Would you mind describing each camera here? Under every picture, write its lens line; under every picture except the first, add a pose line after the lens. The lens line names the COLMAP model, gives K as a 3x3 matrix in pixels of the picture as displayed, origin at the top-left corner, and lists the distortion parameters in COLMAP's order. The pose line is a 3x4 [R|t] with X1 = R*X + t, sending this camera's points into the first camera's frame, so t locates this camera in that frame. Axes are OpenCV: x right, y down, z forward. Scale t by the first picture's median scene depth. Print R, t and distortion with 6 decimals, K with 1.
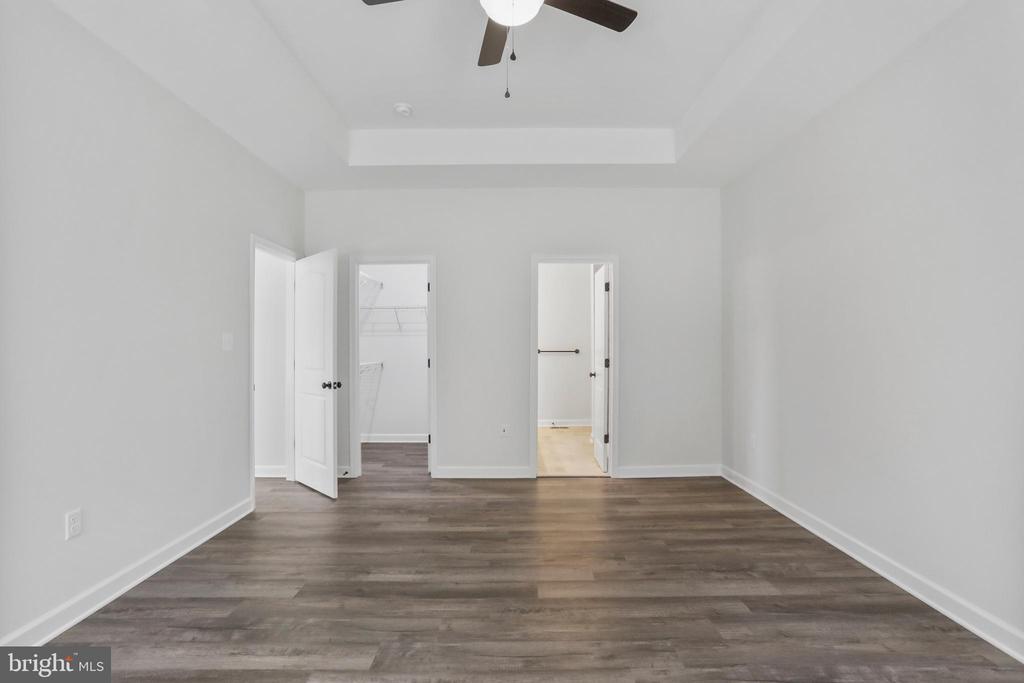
lens RADIAL K [[493.8, 0, 511.5], [0, 493.8, 345.6], [0, 0, 1]] dist [0.027038, -0.000652]
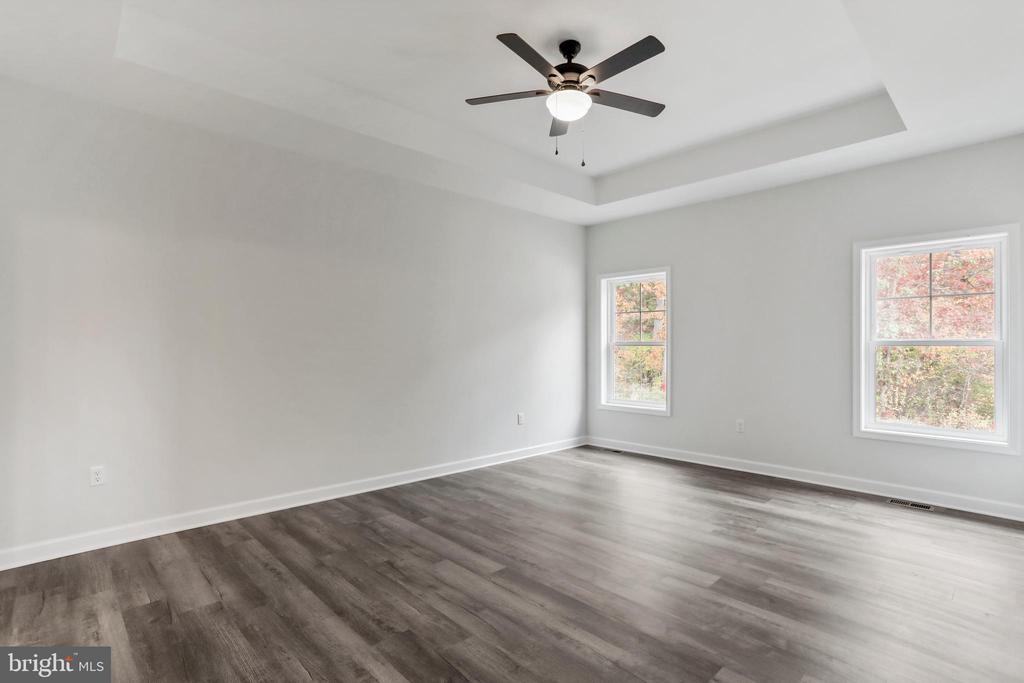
lens RADIAL K [[493.8, 0, 510.0], [0, 493.8, 345.1], [0, 0, 1]] dist [0.027038, -0.000652]
pose [[-0.680125, 0.011308, 0.733009, -0.704687], [-0.002641, 0.999837, -0.017874, 0.019869], [-0.733092, -0.014093, -0.679984, 1.587487]]
